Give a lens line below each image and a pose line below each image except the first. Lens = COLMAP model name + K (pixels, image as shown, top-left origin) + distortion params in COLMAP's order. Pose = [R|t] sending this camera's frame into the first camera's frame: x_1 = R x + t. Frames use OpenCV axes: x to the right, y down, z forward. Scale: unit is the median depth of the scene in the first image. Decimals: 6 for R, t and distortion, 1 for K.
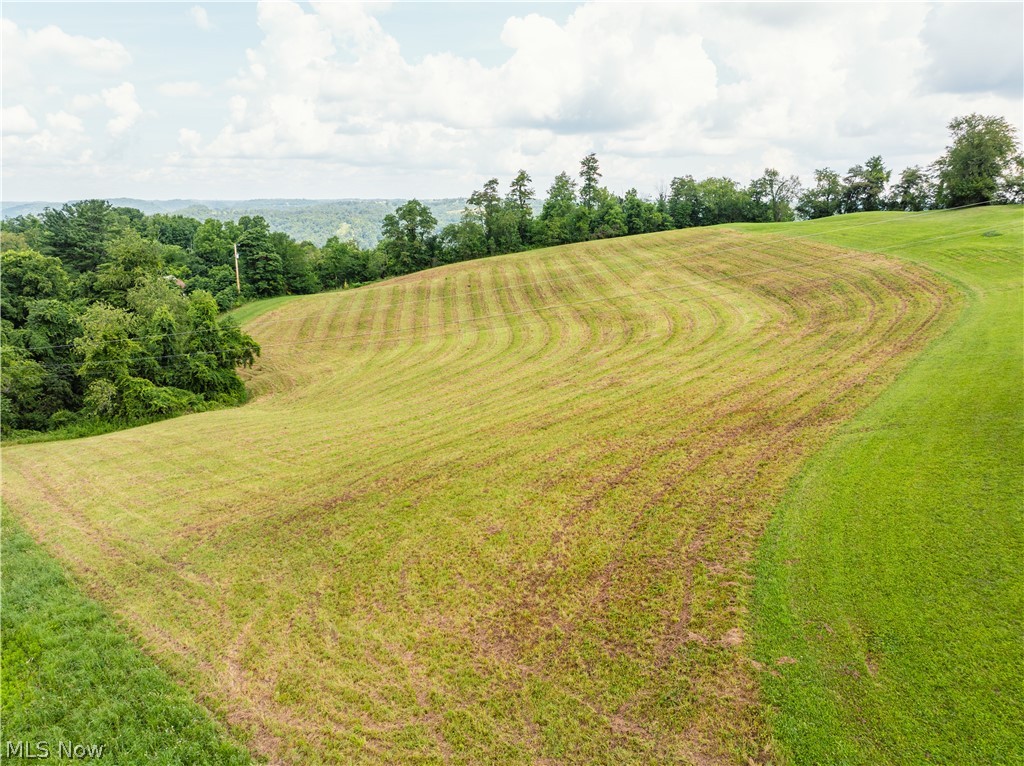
lens RADIAL K [[721.1, 0, 521.0], [0, 721.1, 391.9], [0, 0, 1]] dist [-0.046988, 0.019156]
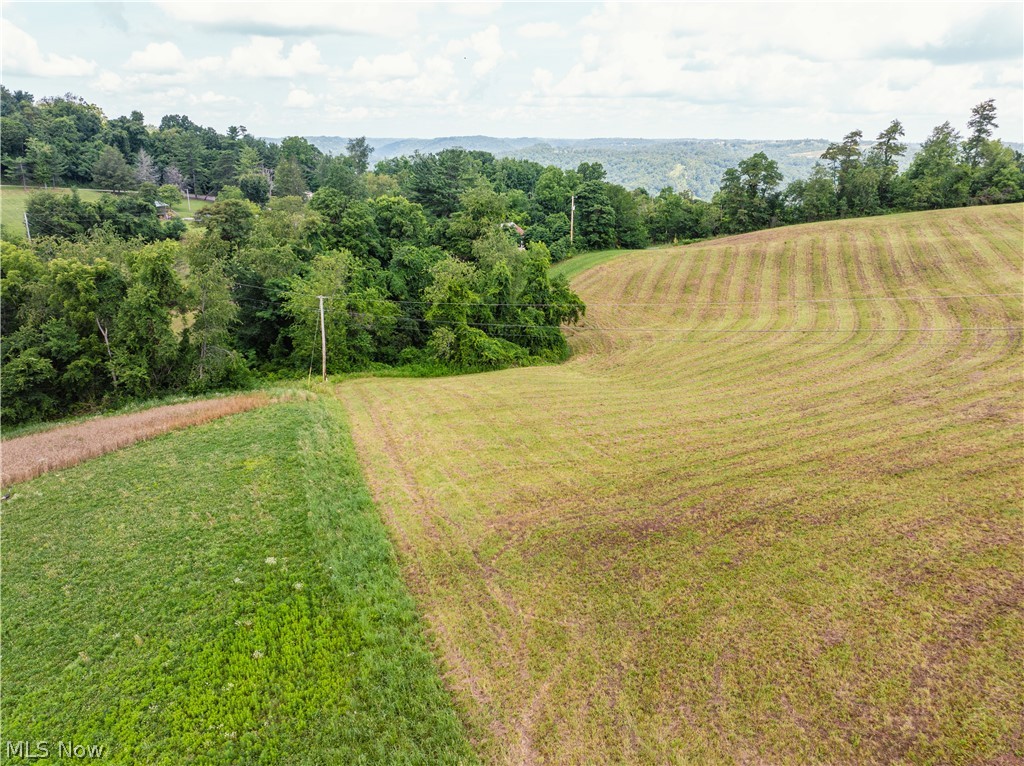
lens RADIAL K [[721.1, 0, 522.0], [0, 721.1, 398.8], [0, 0, 1]] dist [-0.046988, 0.019156]
pose [[0.904698, 0.145842, -0.400315, -0.012570], [-0.110472, 0.987752, 0.110193, -0.022082], [0.411483, -0.055468, 0.909728, 0.021217]]
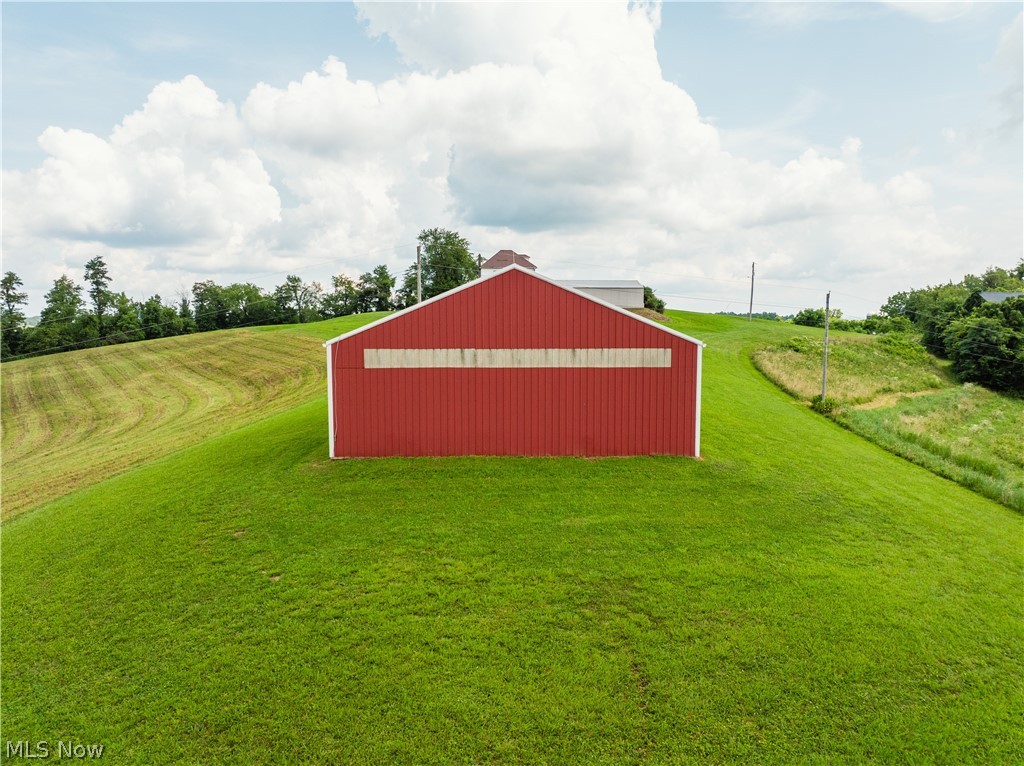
lens RADIAL K [[721.1, 0, 506.2], [0, 721.1, 364.2], [0, 0, 1]] dist [-0.046988, 0.019156]
pose [[0.857111, -0.038545, 0.513688, 0.076067], [0.137121, 0.978291, -0.155386, 0.025344], [-0.496546, 0.203621, 0.843789, -0.026749]]
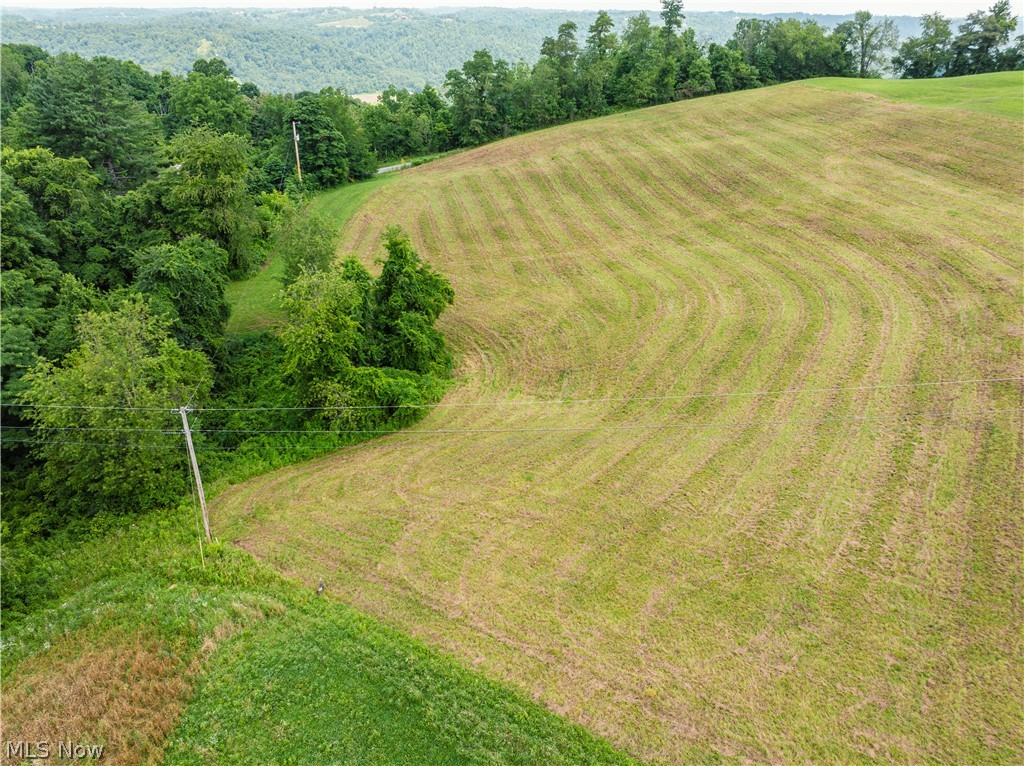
lens RADIAL K [[721.1, 0, 513.4], [0, 721.1, 380.1], [0, 0, 1]] dist [-0.046988, 0.019156]
pose [[0.986189, -0.070188, 0.150018, -0.257065], [0.035379, 0.974134, 0.223186, -0.084662], [-0.161802, -0.214796, 0.963163, 0.143192]]
